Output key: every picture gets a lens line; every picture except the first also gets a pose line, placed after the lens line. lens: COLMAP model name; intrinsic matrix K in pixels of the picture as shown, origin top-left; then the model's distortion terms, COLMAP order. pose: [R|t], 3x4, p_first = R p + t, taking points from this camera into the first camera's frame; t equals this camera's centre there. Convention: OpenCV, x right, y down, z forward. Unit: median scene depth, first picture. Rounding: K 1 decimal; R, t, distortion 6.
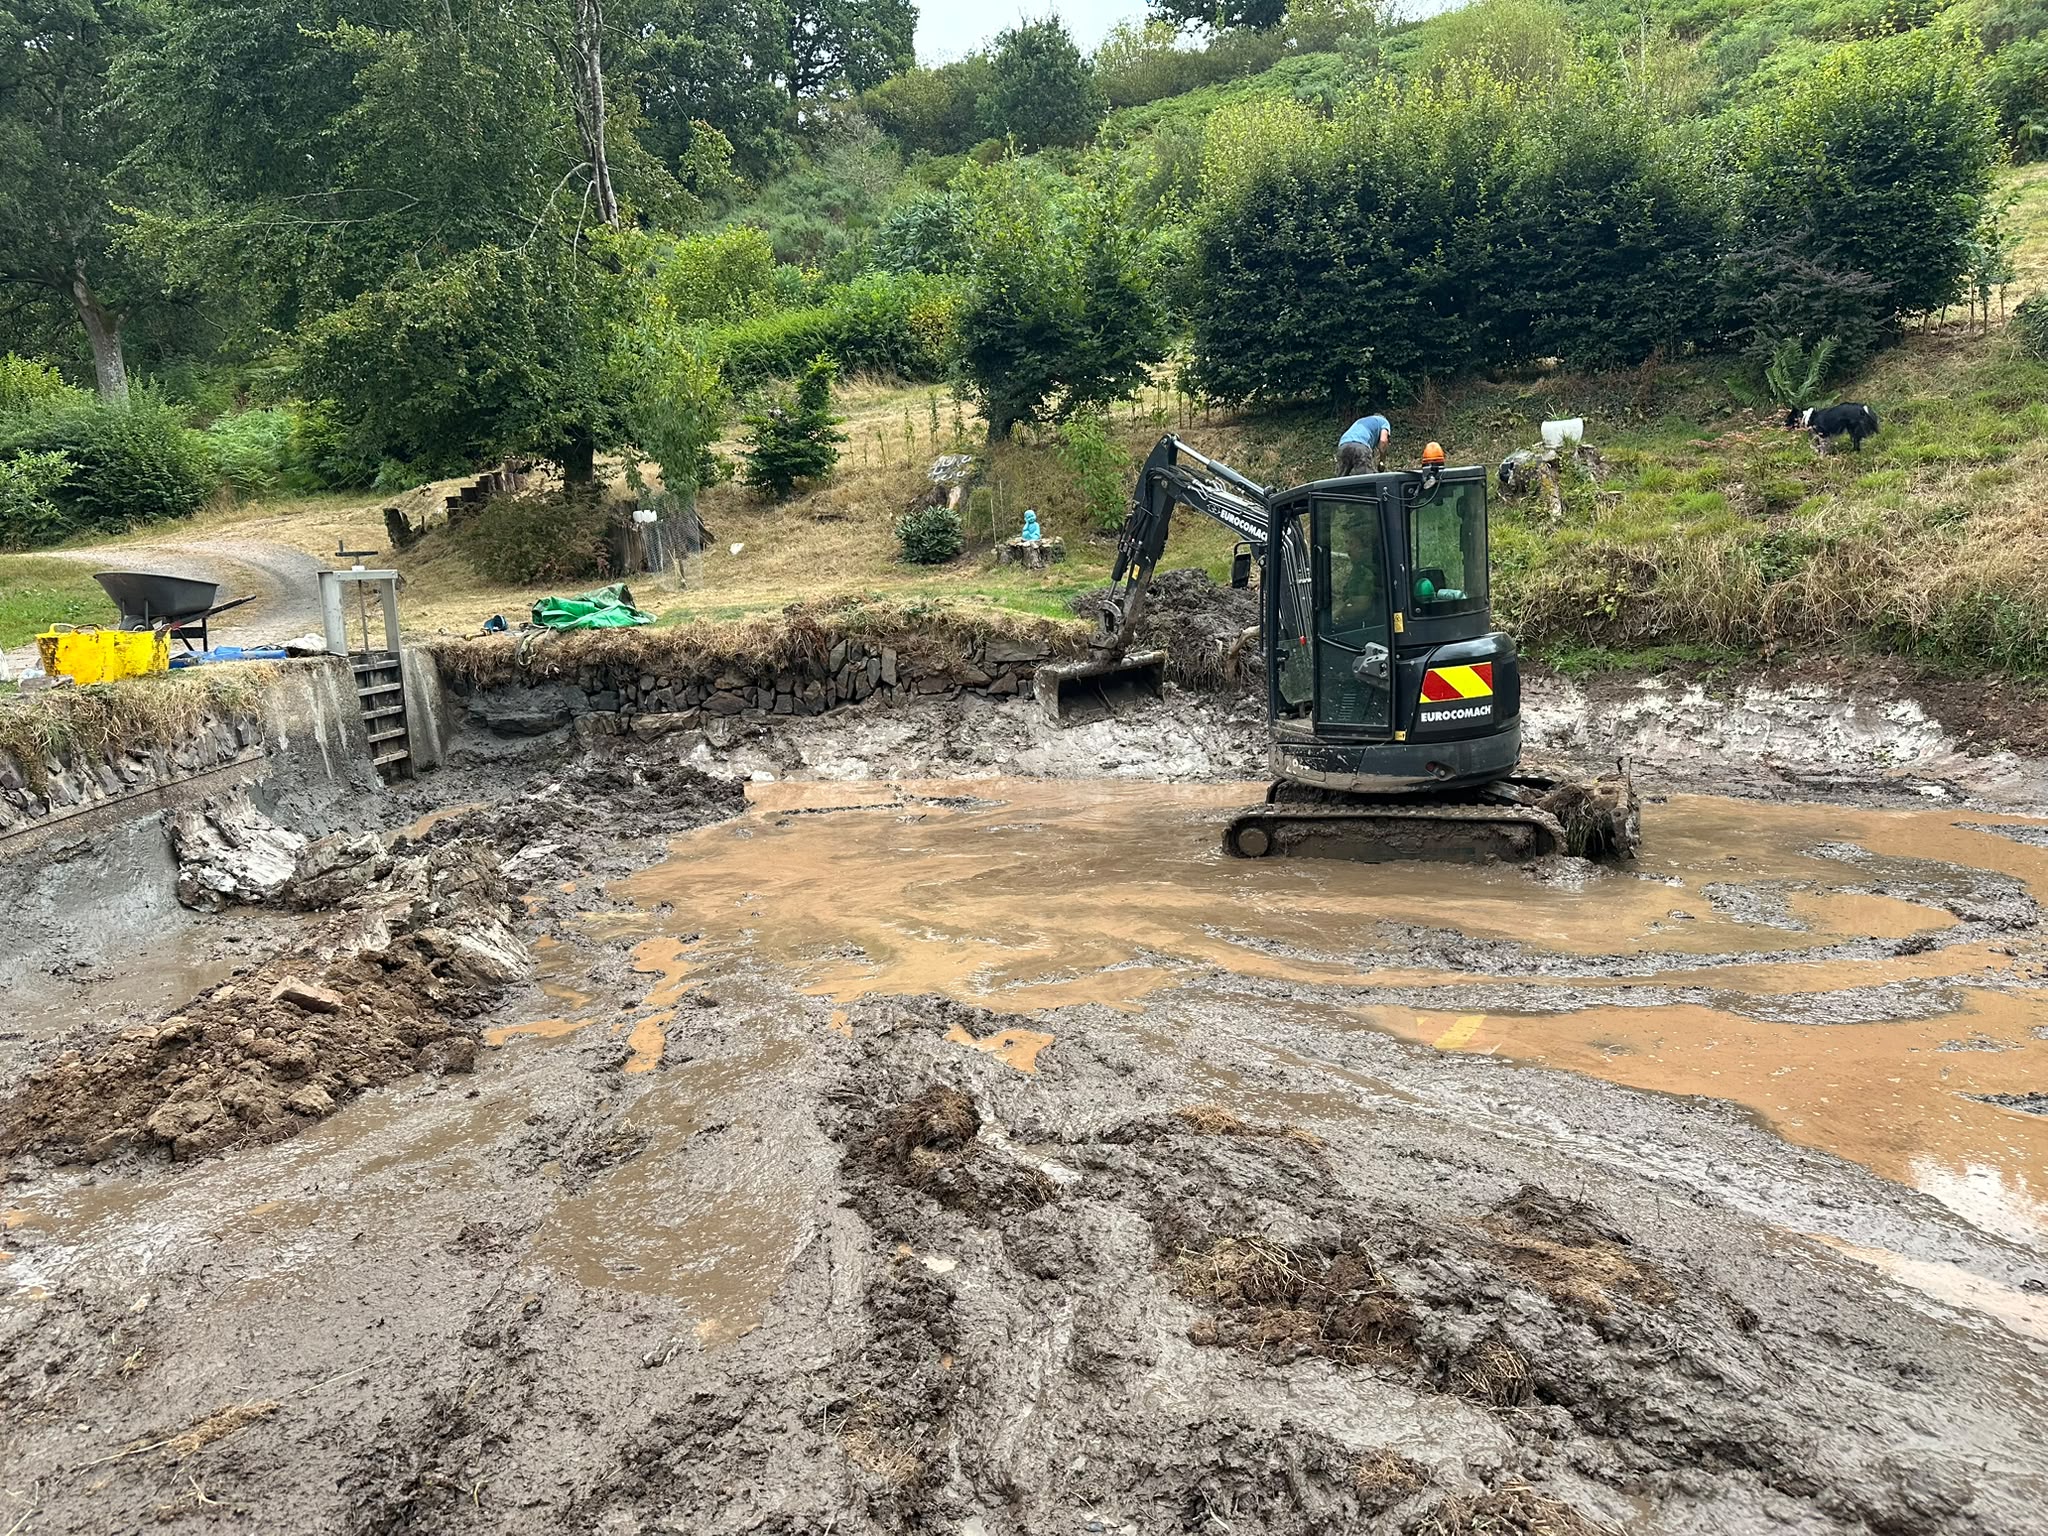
lens RADIAL K [[1409.6, 0, 1021.0], [0, 1409.6, 805.9], [0, 0, 1]] dist [0.042791, -0.052865]
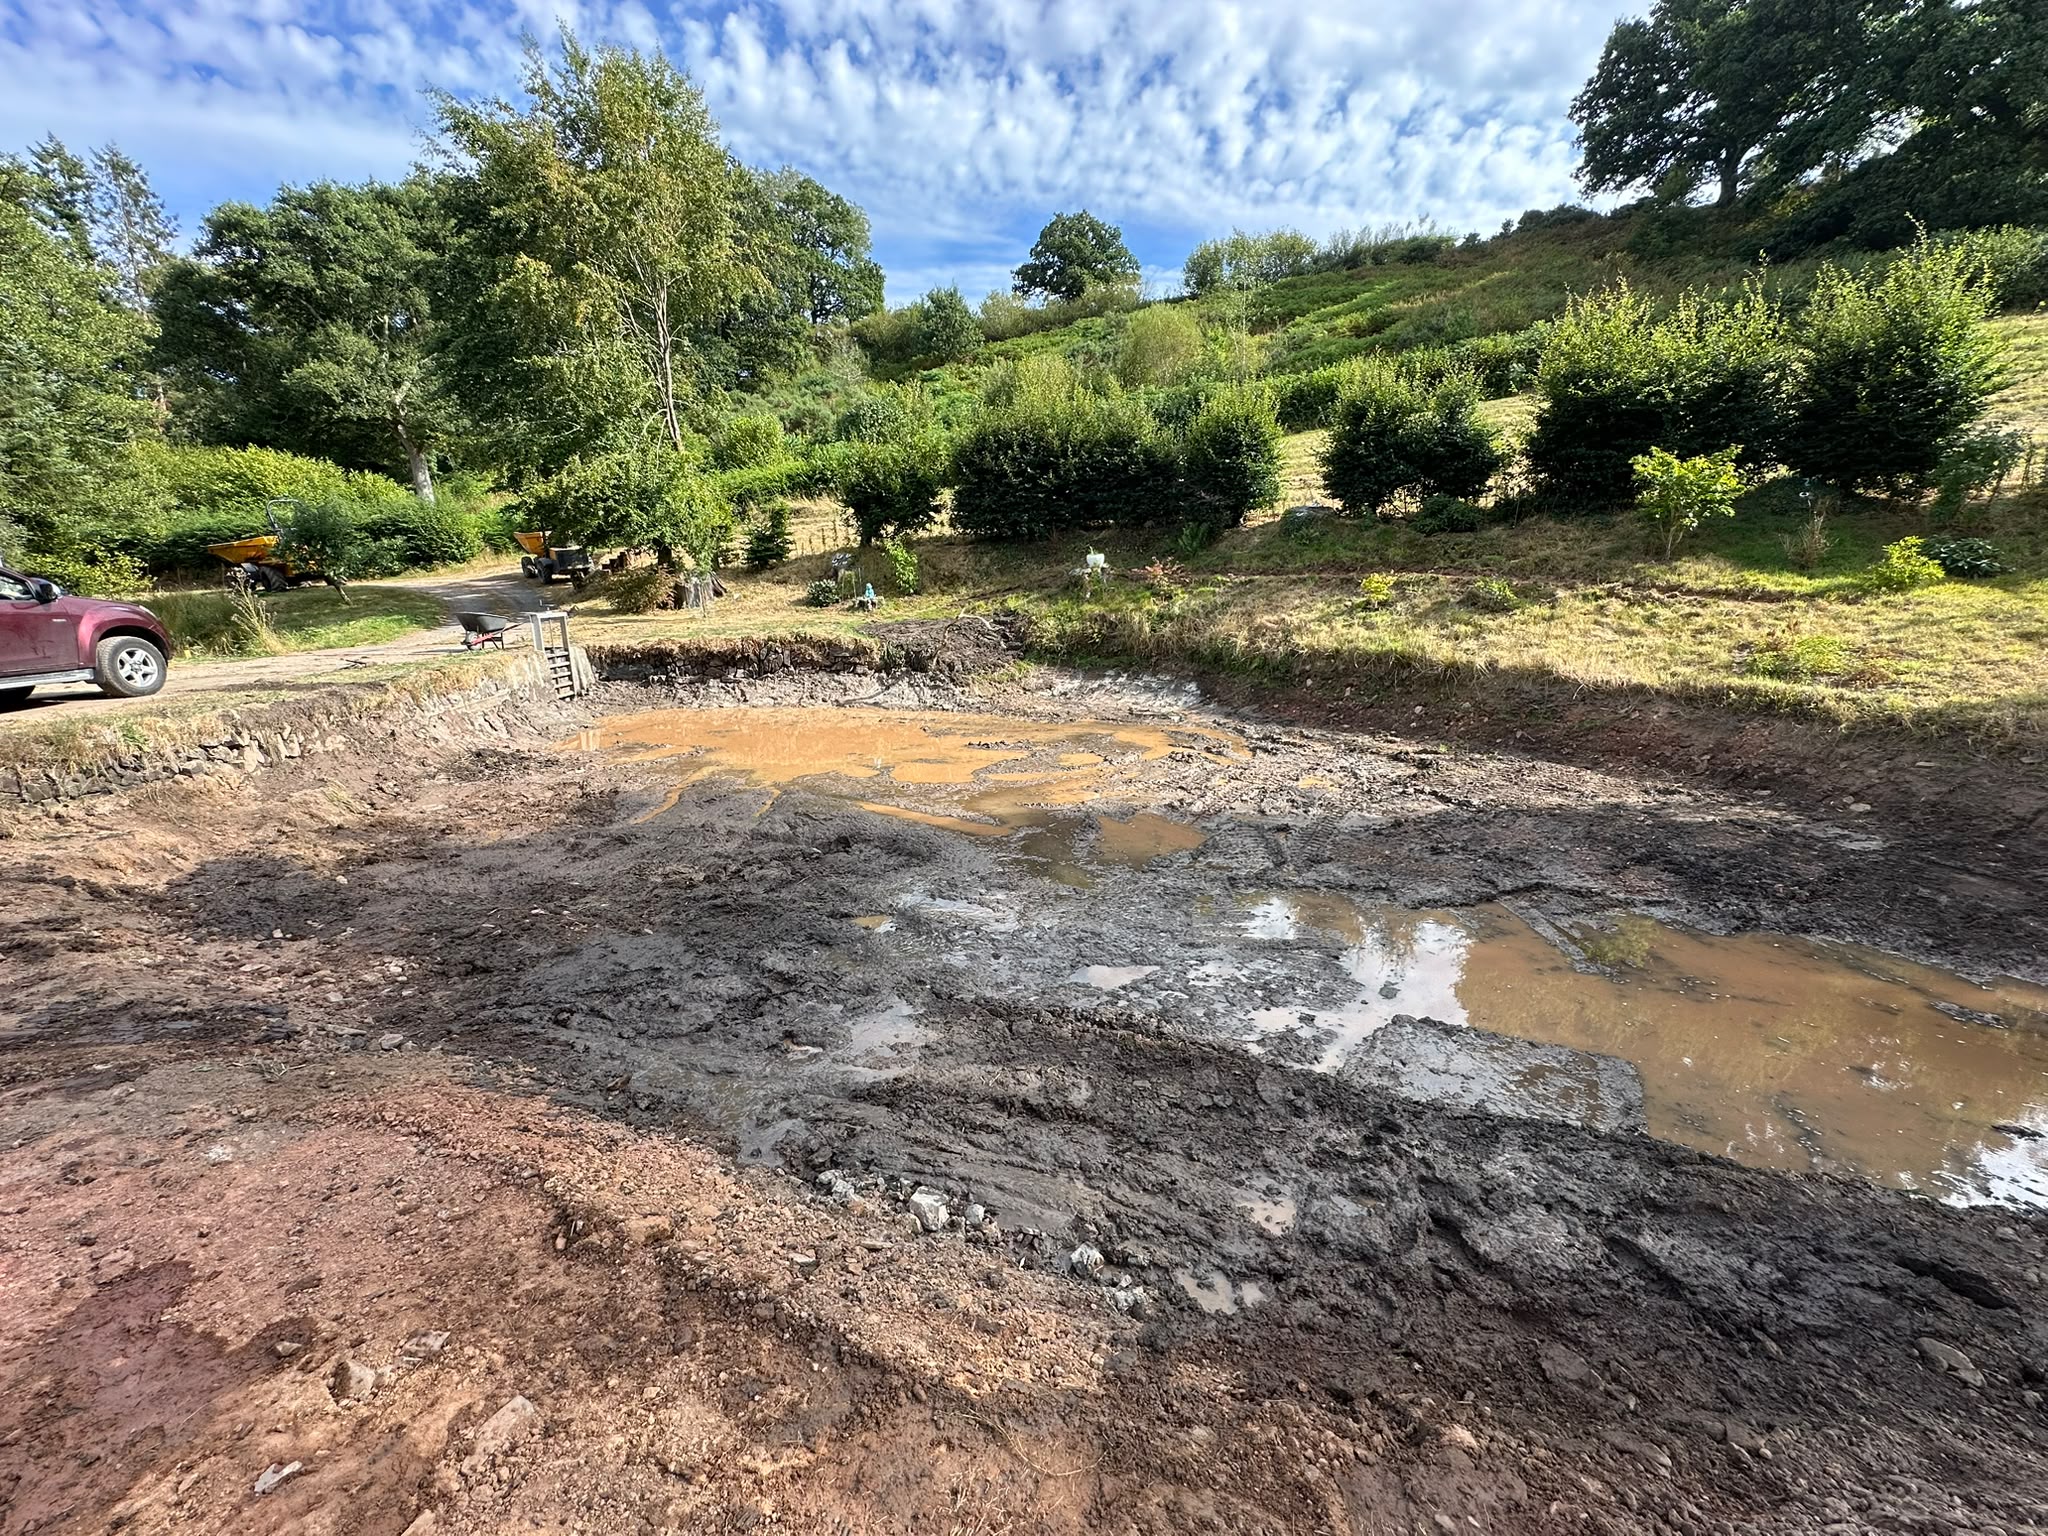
lens RADIAL K [[814.0, 0, 1033.4], [0, 814.0, 777.5], [0, 0, 1]] dist [-0.008236, 0.001555]
pose [[0.997237, 0.010404, 0.073547, 0.172714], [-0.015442, 0.997548, 0.068267, -0.000569], [-0.072657, -0.069214, 0.994952, -0.295753]]
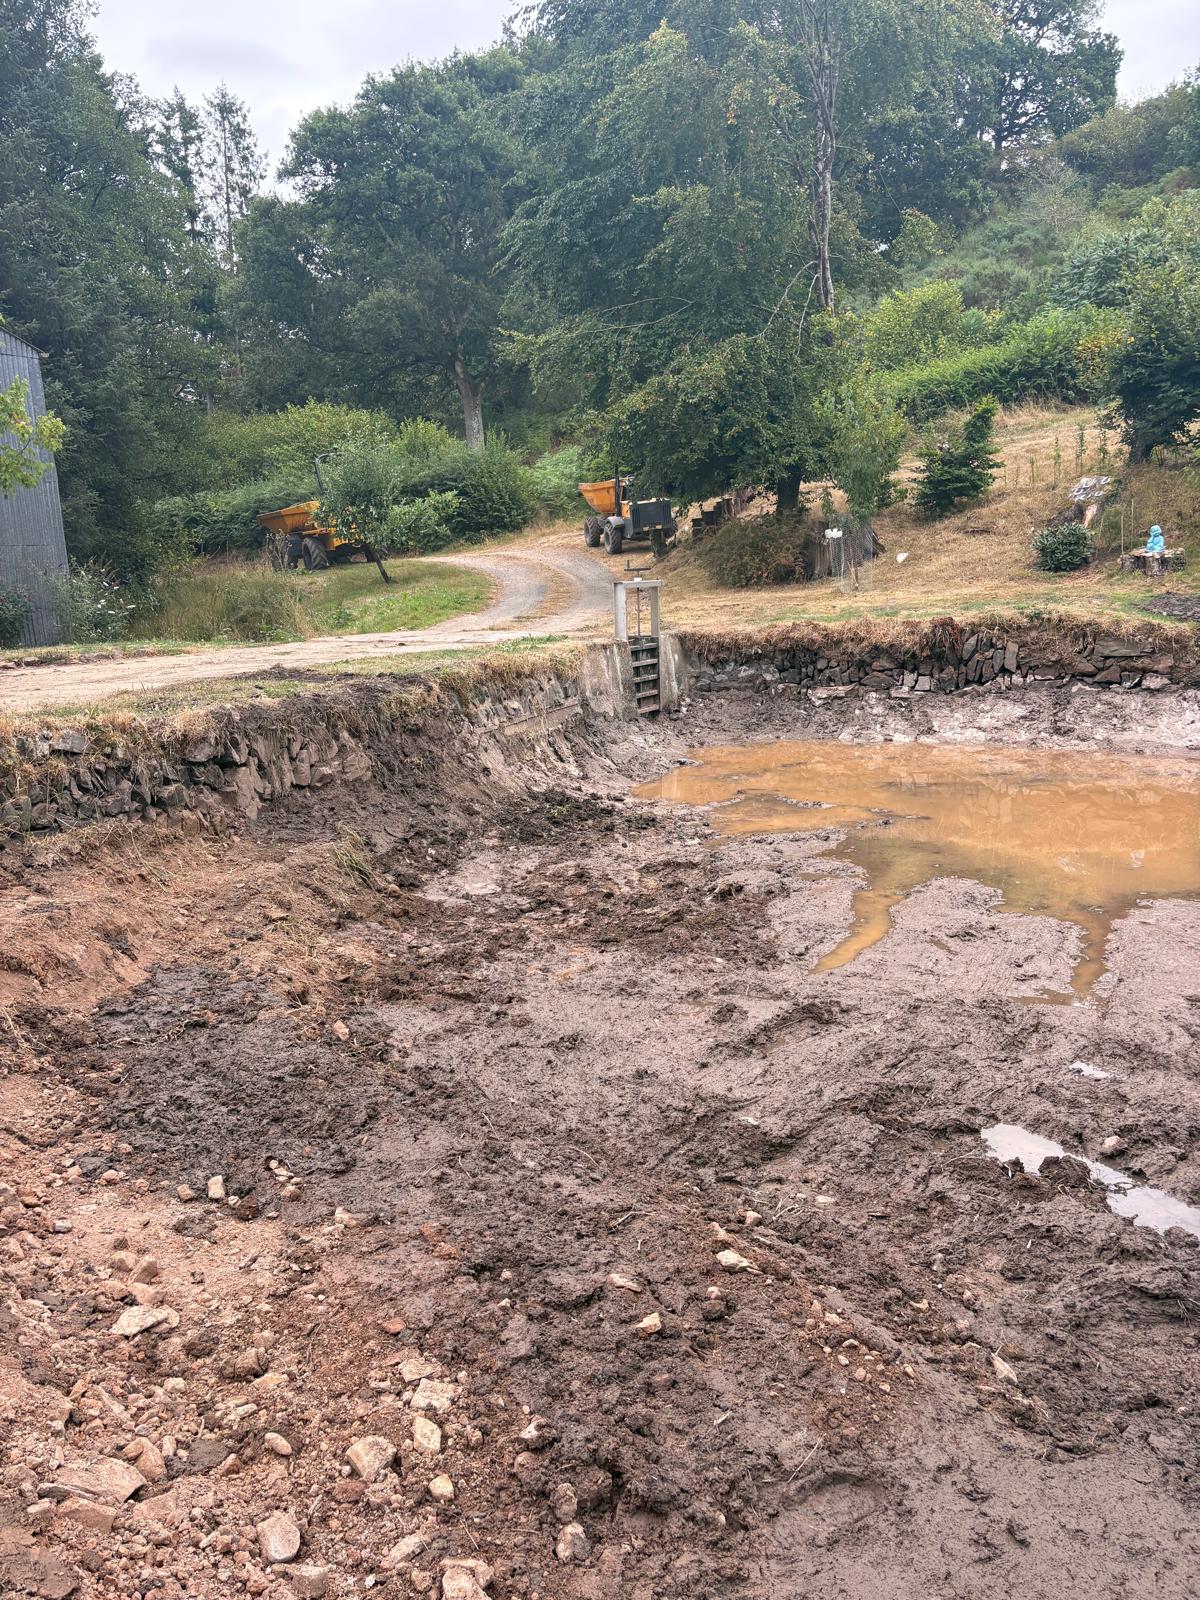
lens RADIAL K [[1196.8, 0, 602.3], [0, 1196.8, 823.1], [0, 0, 1]] dist [0.015920, -0.012052]
pose [[0.903051, 0.092675, -0.419416, 0.032423], [-0.071755, 0.995274, 0.065421, 0.004348], [0.423497, -0.028983, 0.905434, -0.105914]]
